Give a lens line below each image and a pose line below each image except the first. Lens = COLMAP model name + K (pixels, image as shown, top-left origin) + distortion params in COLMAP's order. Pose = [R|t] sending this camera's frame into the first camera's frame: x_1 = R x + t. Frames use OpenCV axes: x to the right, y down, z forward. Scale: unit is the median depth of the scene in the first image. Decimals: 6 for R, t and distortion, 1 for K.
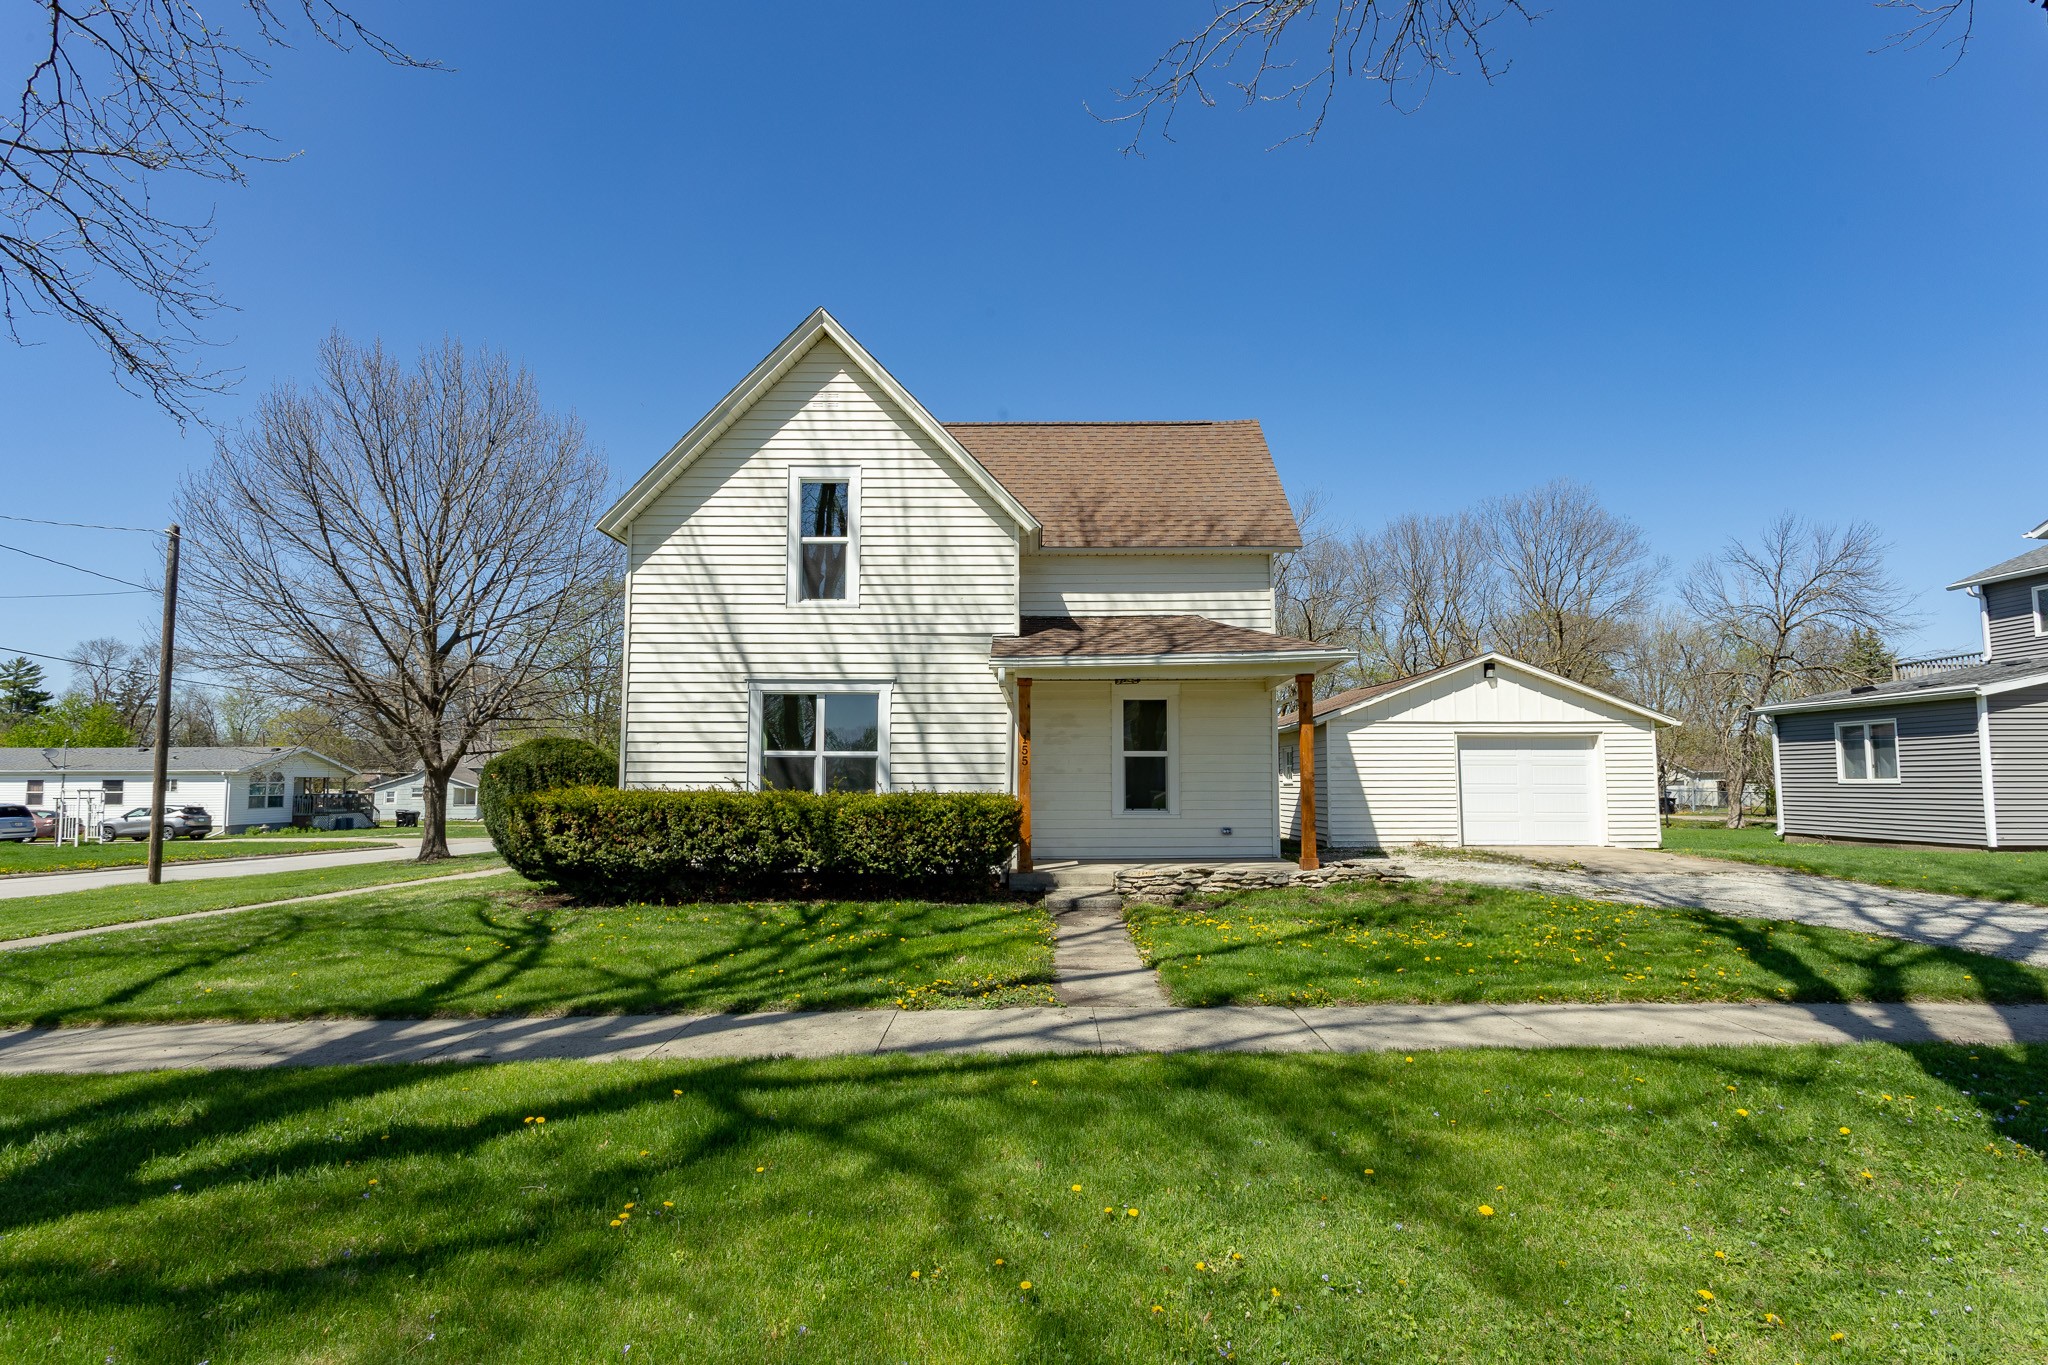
lens RADIAL K [[1001.9, 0, 1027.5], [0, 1001.9, 706.7], [0, 0, 1]] dist [0.001114, 0.000280]
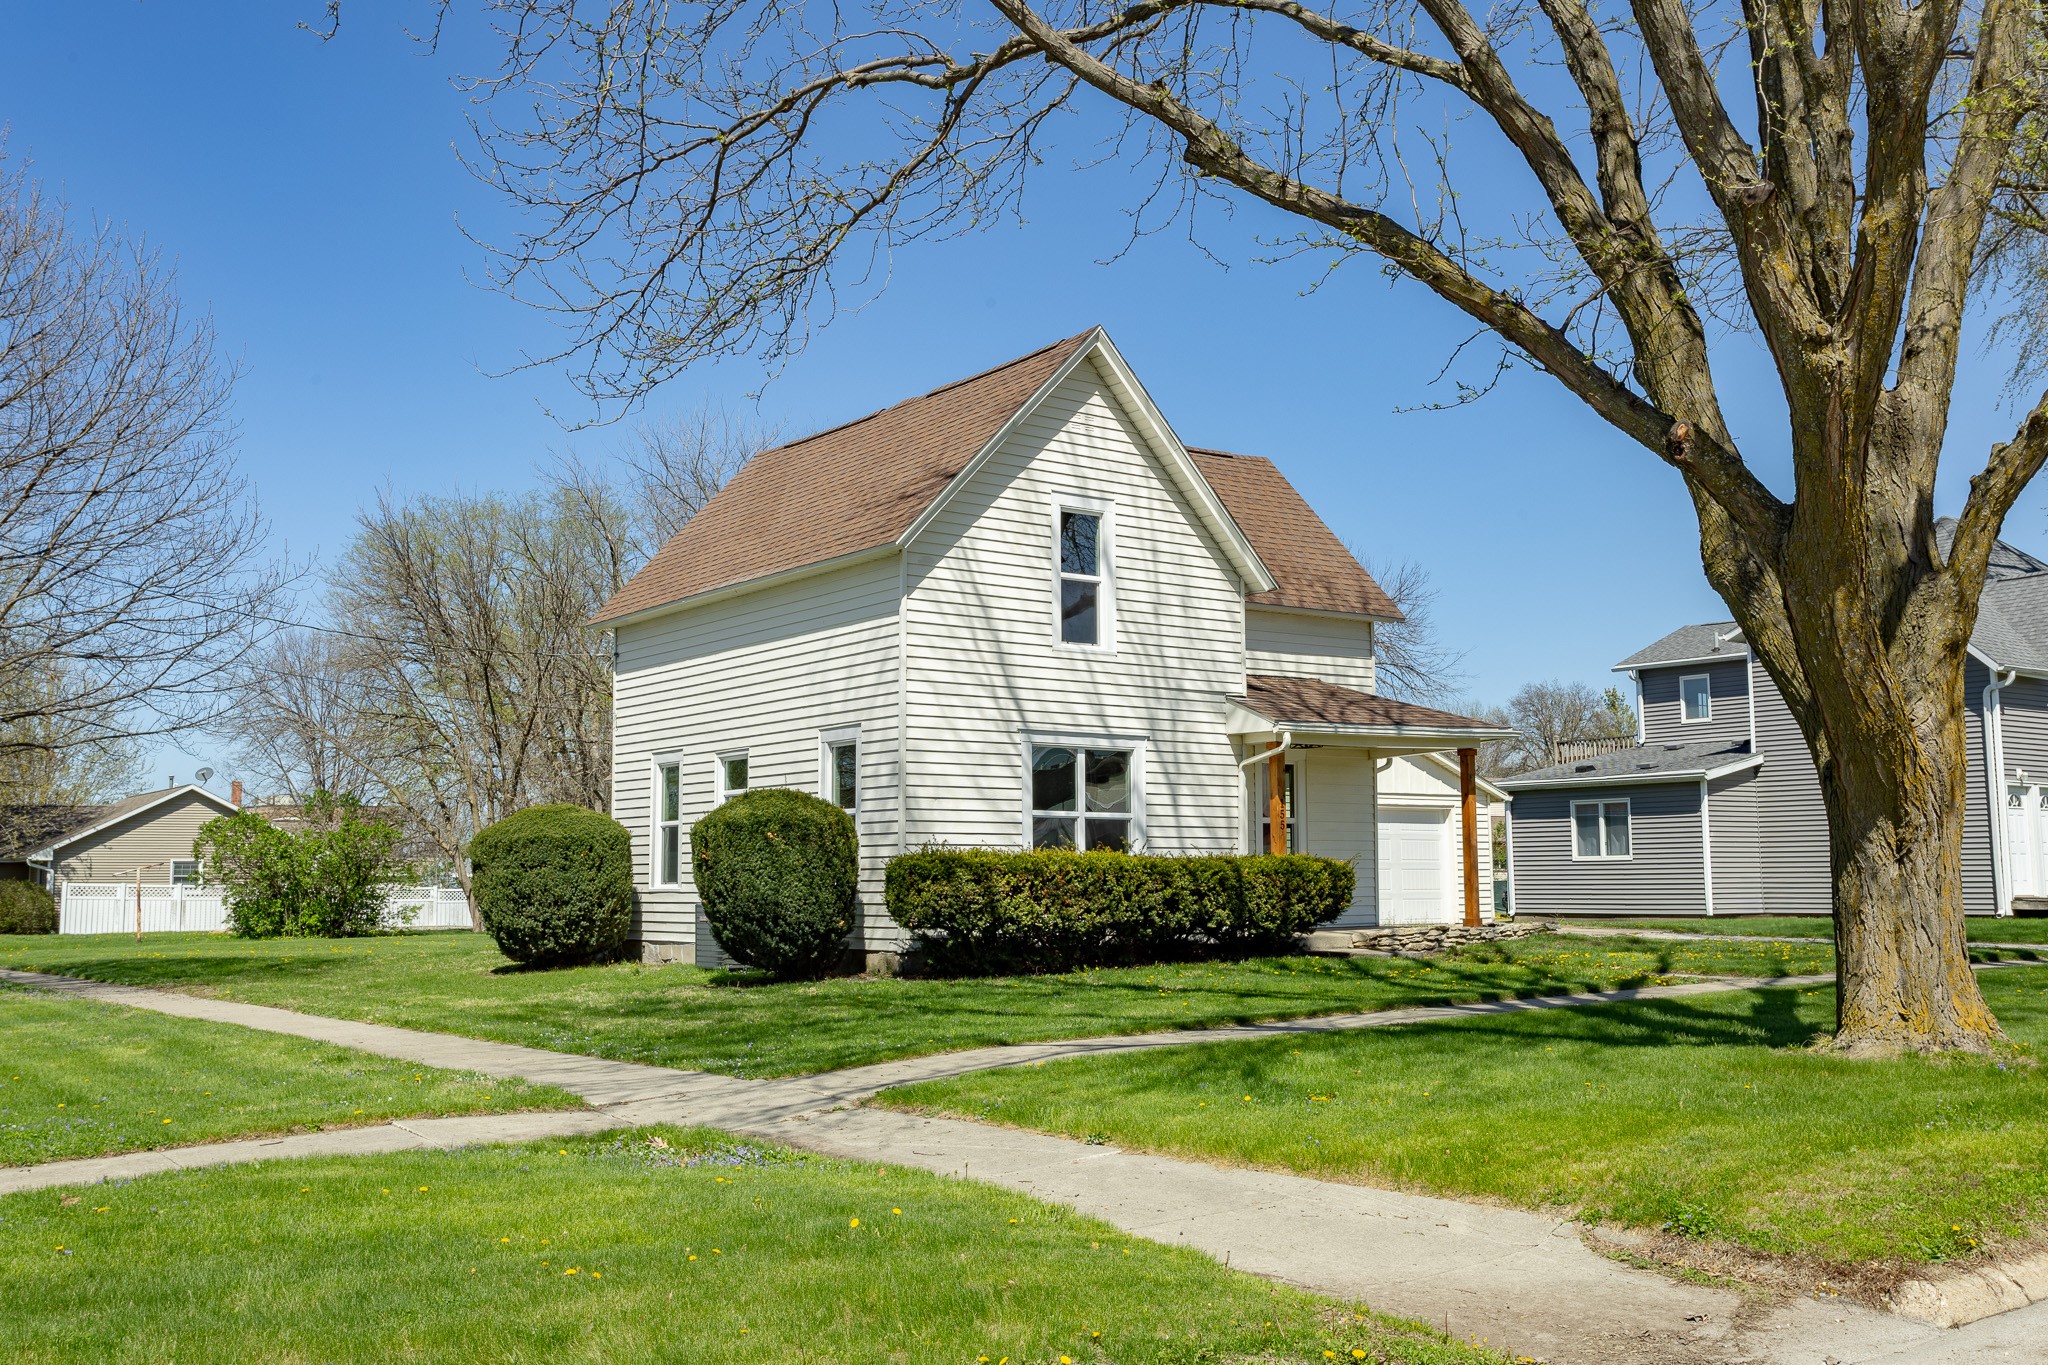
lens RADIAL K [[1939.9, 0, 1024.0], [0, 1939.9, 682.5], [0, 0, 1]] dist [-0.004633, 0.000218]
pose [[0.797678, 0.057398, 0.600345, -1.296406], [-0.038920, 0.998285, -0.043731, 0.006379], [-0.601826, 0.011518, 0.798544, -0.365247]]
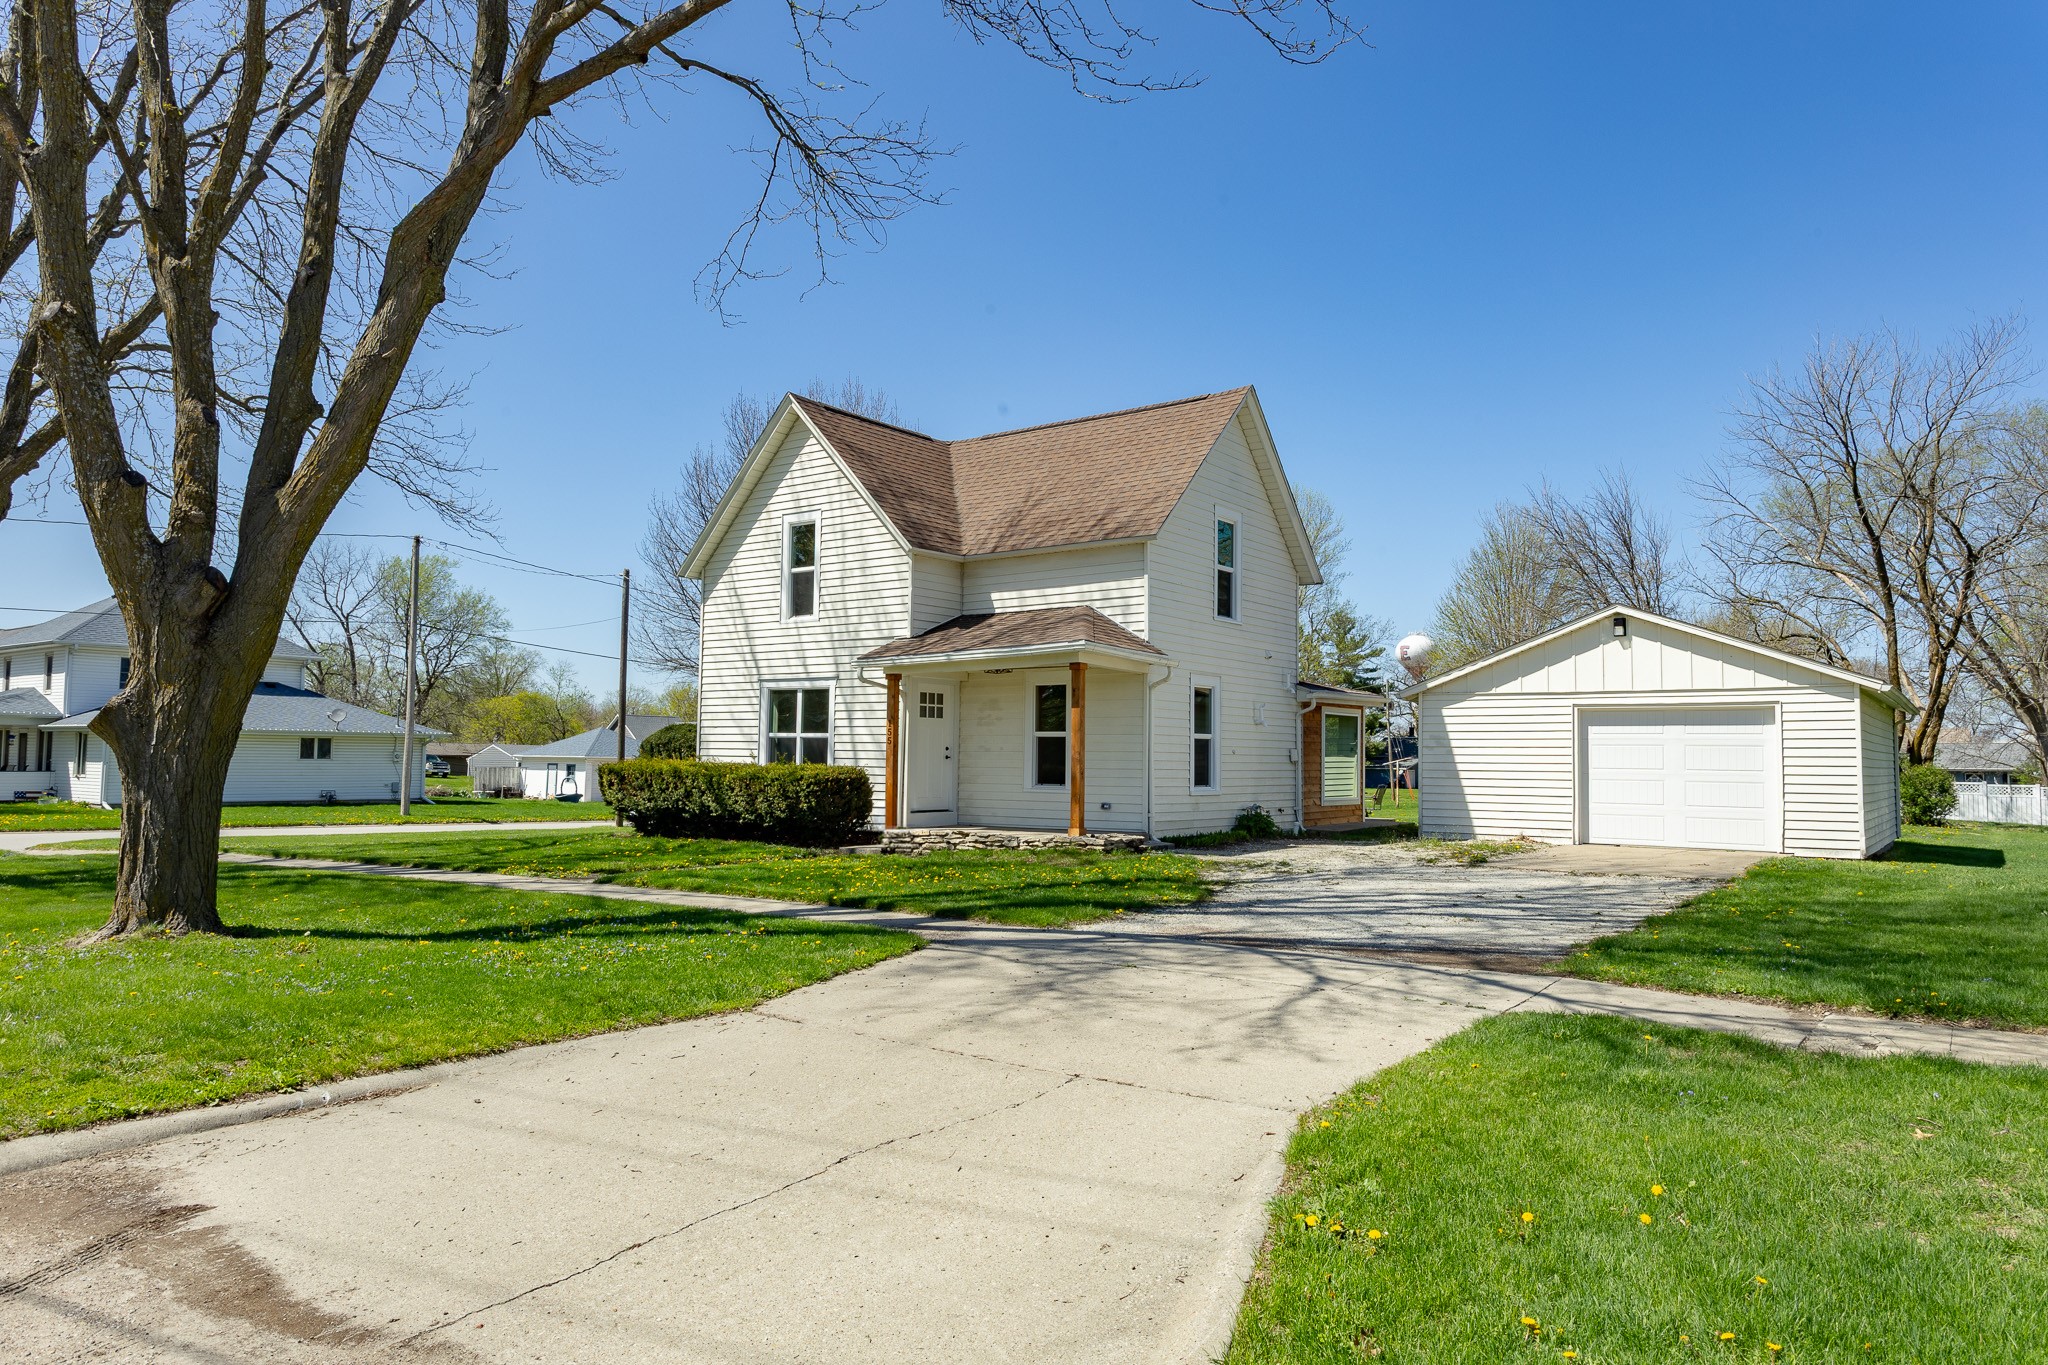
lens RADIAL K [[1290.3, 0, 1024.0], [0, 1290.3, 682.5], [0, 0, 1]] dist [0.000111, 0.000028]
pose [[0.801843, -0.026439, -0.596949, 1.023231], [0.033344, 0.999444, 0.000523, -0.012405], [0.596604, -0.020324, 0.802279, -0.168183]]
